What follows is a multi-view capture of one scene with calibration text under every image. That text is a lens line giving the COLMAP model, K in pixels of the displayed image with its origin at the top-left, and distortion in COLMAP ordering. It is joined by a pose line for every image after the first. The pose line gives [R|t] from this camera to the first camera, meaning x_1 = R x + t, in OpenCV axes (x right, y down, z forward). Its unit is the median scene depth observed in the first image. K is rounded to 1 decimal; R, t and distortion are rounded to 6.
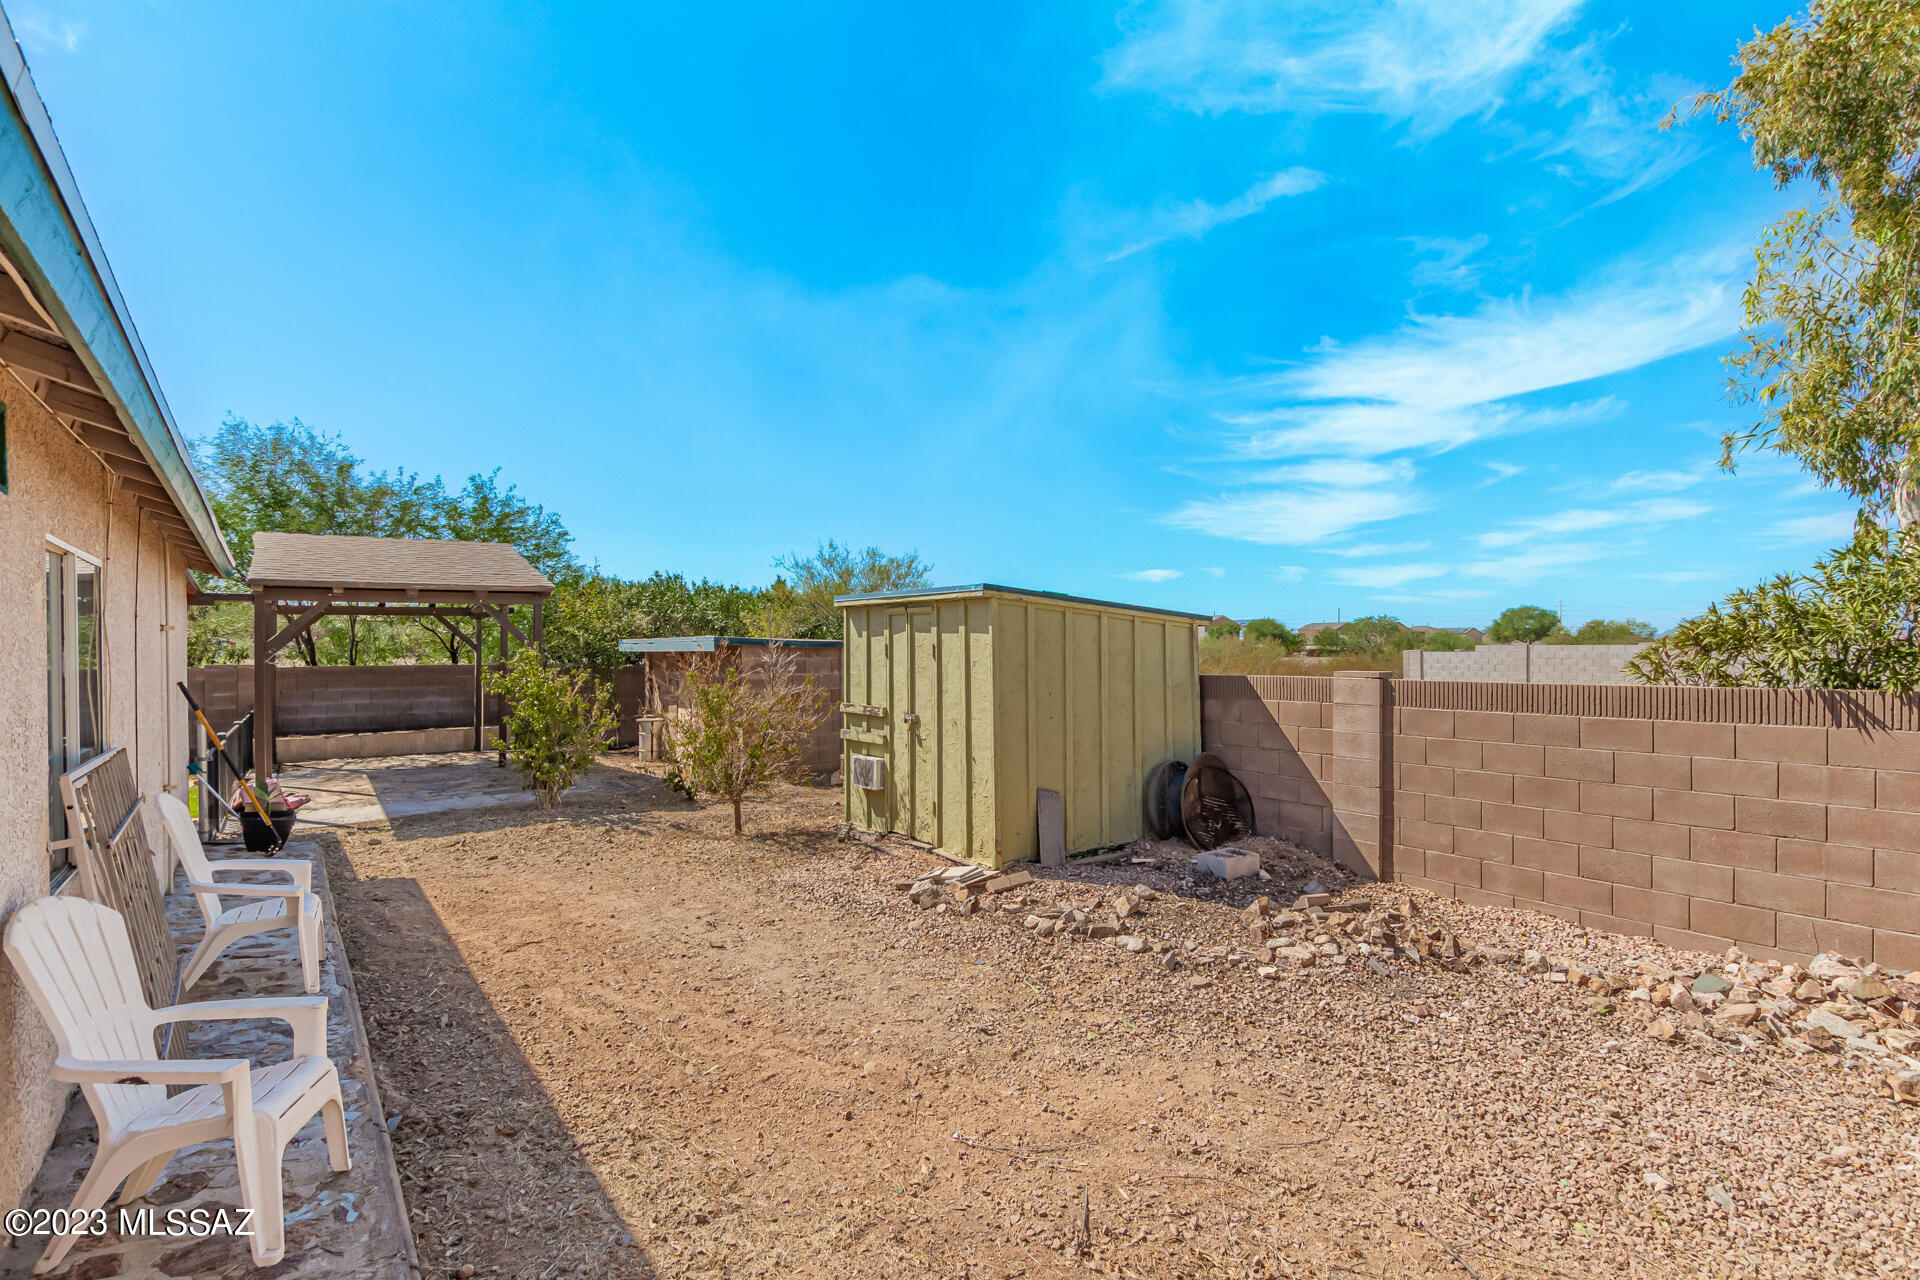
lens RADIAL K [[931.3, 0, 956.0], [0, 931.3, 650.1], [0, 0, 1]] dist [0.021804, -0.008983]
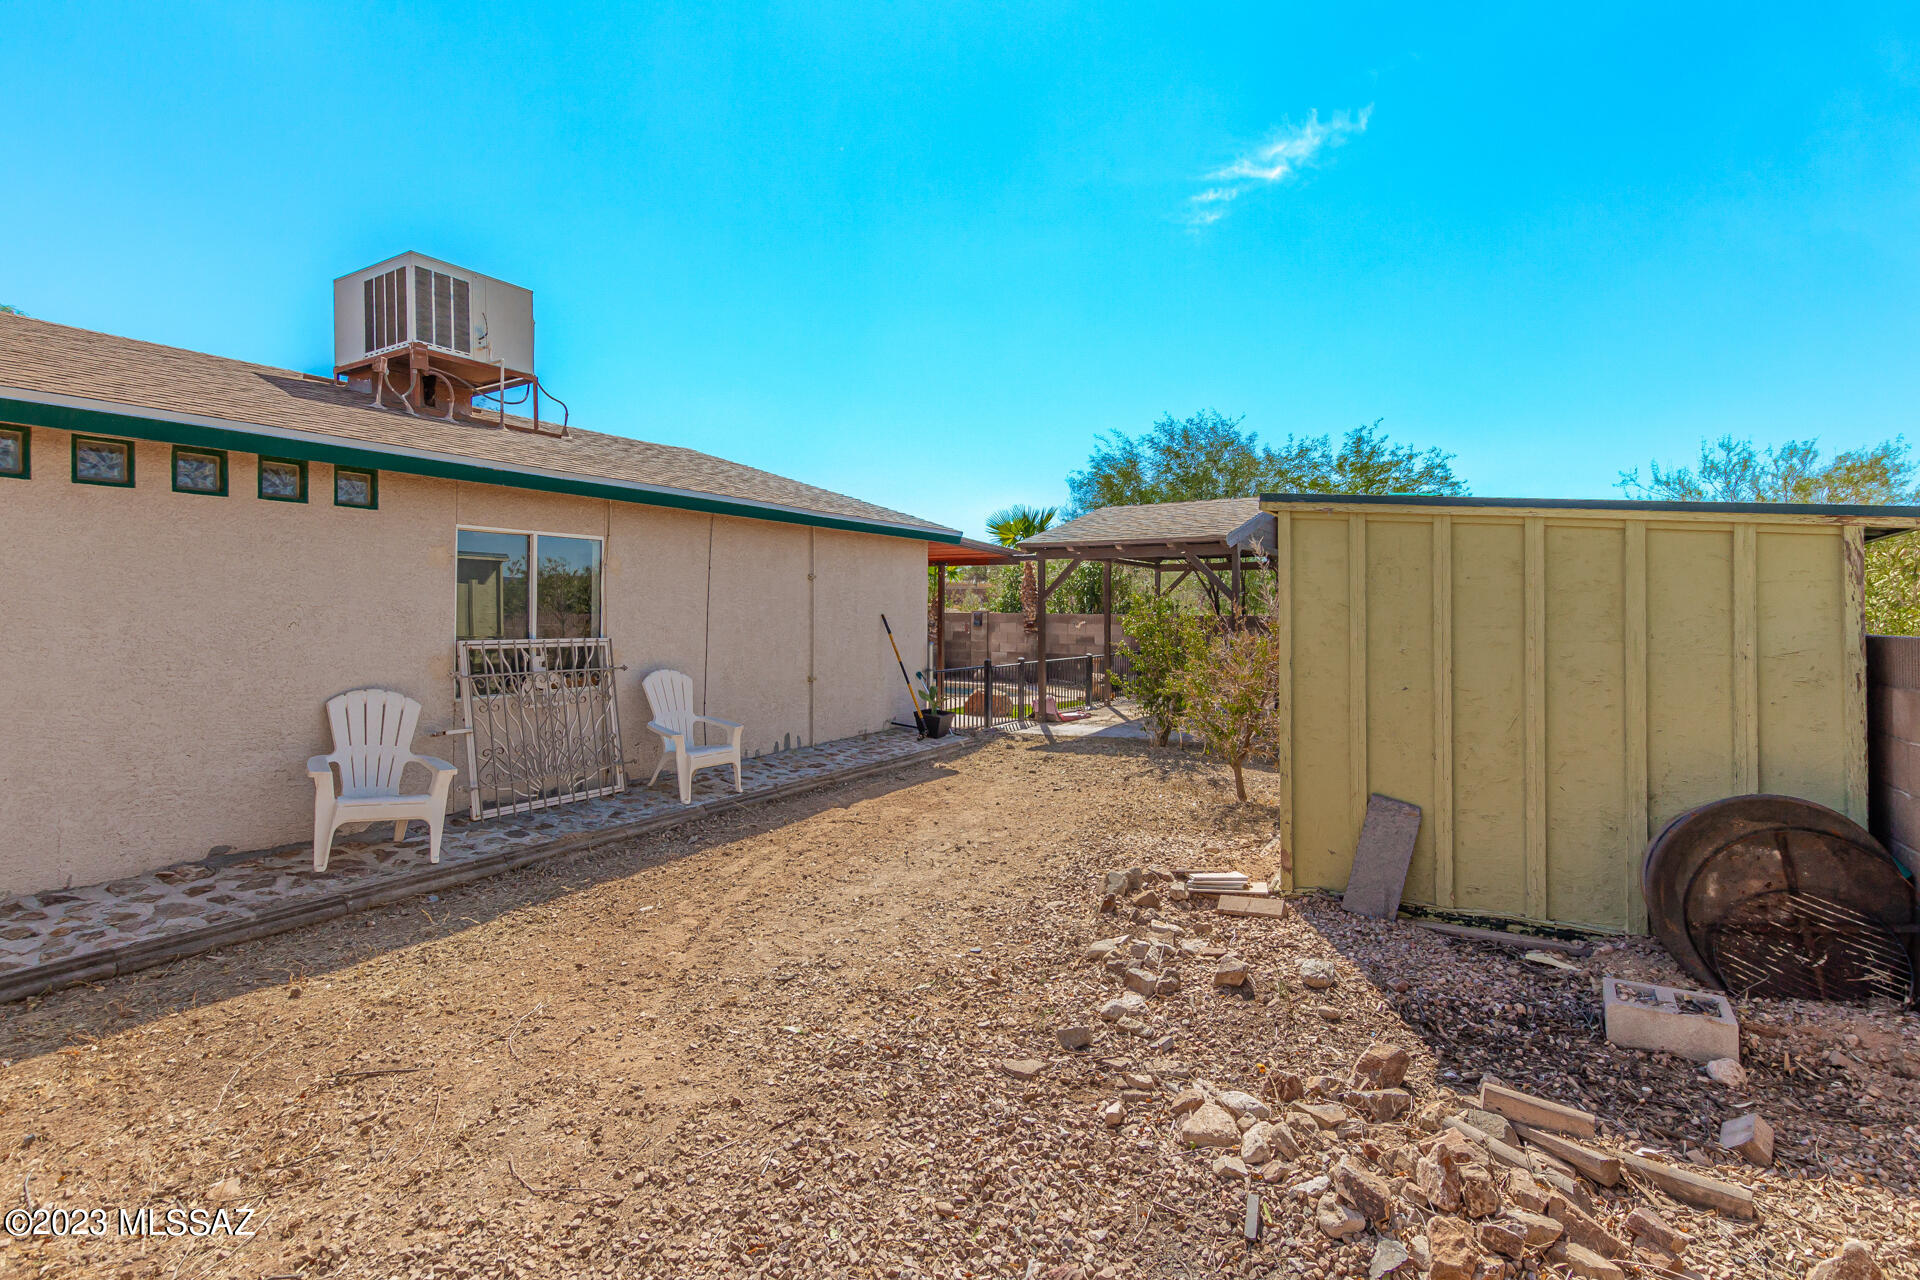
lens RADIAL K [[931.3, 0, 957.9], [0, 931.3, 624.9], [0, 0, 1]] dist [0.021804, -0.008983]
pose [[0.395828, 0.012336, -0.918242, 0.775297], [0.003986, 0.999877, 0.015151, 0.022787], [0.918316, -0.009657, 0.395731, 0.628543]]
